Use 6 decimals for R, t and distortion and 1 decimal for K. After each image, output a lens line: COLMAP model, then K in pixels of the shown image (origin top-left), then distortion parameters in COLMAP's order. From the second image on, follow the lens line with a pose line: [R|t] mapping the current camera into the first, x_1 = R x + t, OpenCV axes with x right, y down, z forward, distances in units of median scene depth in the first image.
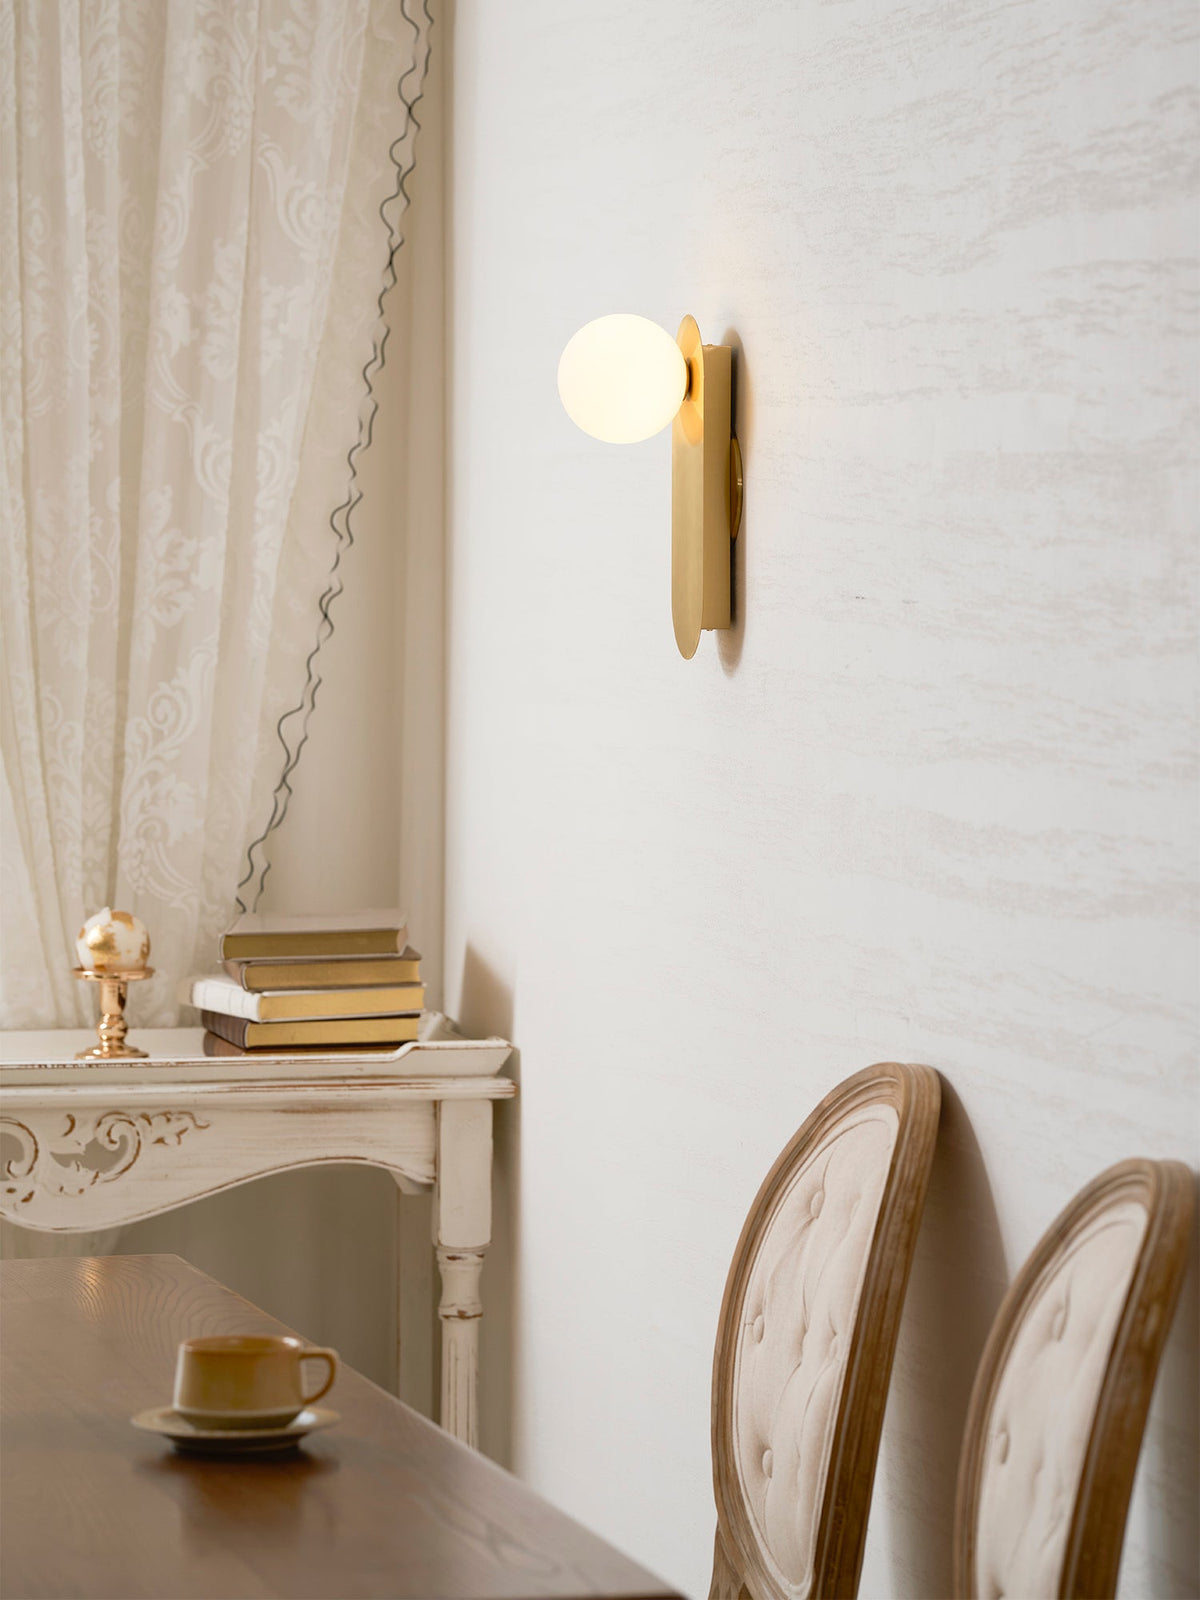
lens RADIAL K [[6892.1, 0, 608.4], [0, 6892.1, 790.4], [0, 0, 1]] dist [0.313136, 0.000000]
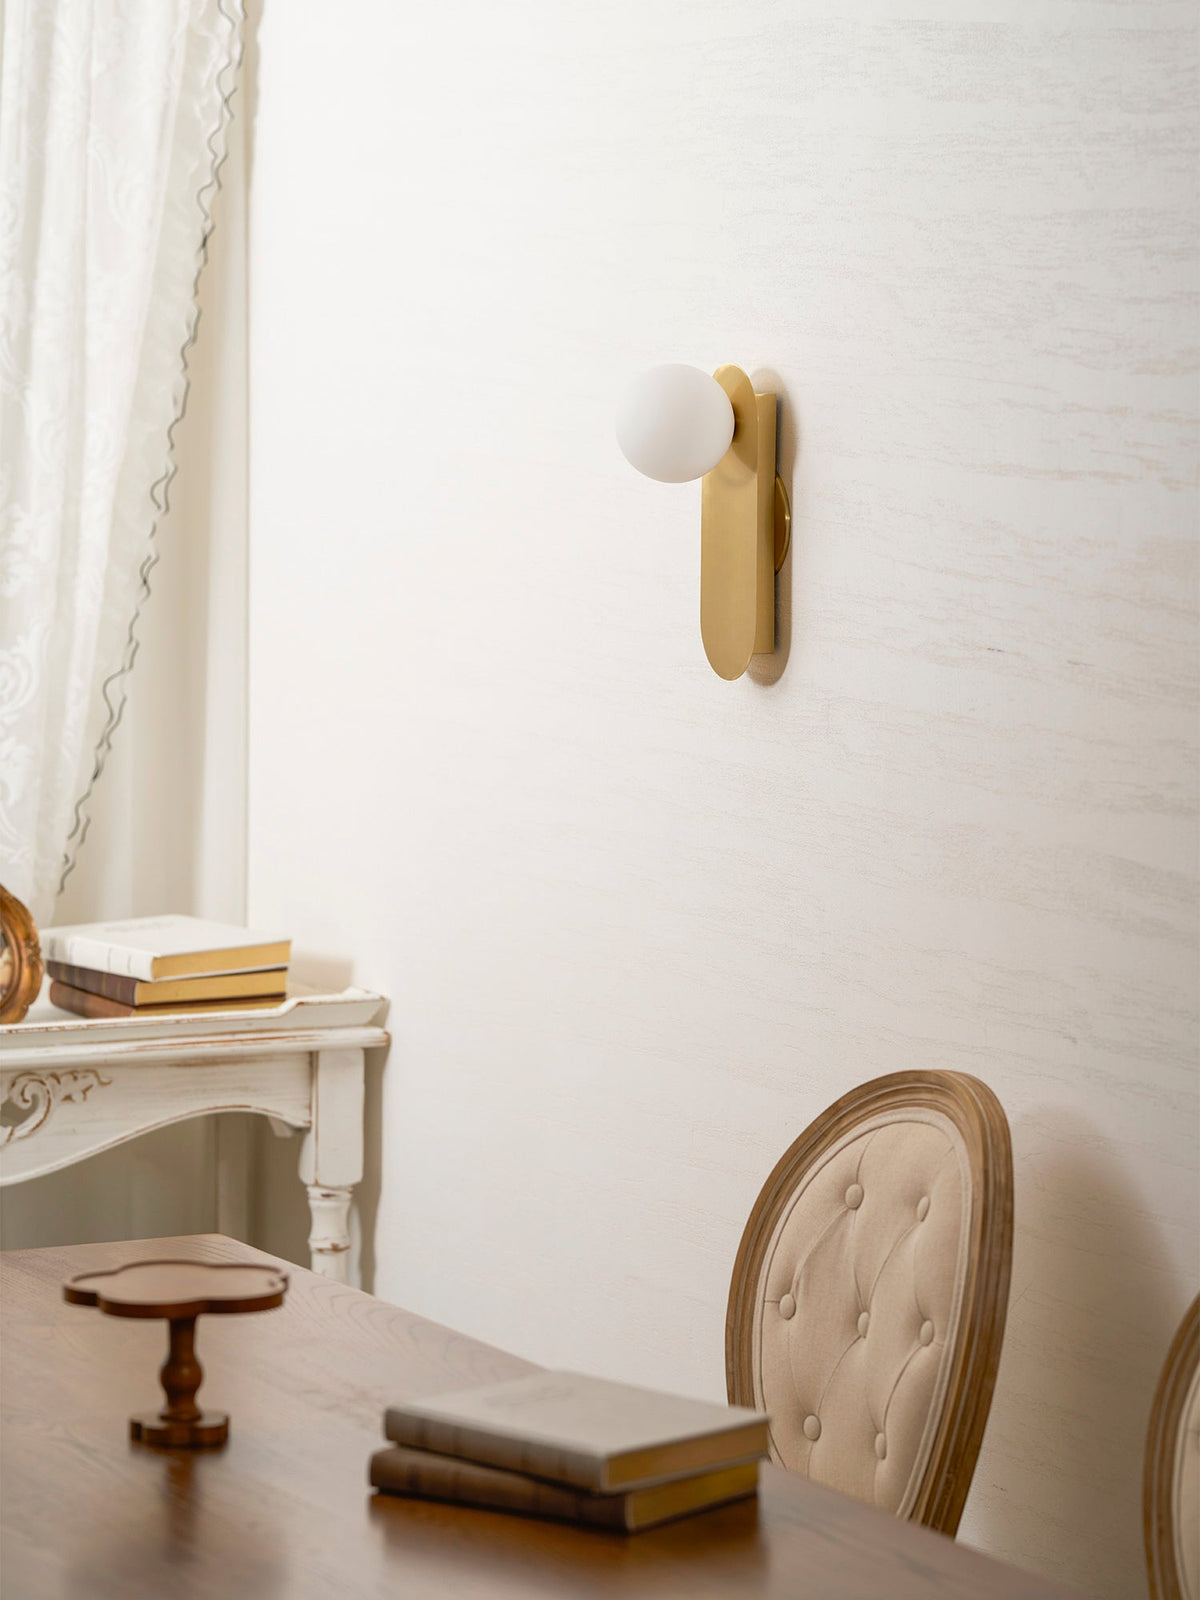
lens RADIAL K [[6892.1, 0, 601.1], [0, 6892.1, 808.6], [0, 0, 1]] dist [0.313136, 0.000000]
pose [[0.970346, -0.021304, 0.240779, -0.238039], [0.006120, 0.997955, 0.063633, -0.060009], [-0.241642, -0.060273, 0.968492, -0.042019]]
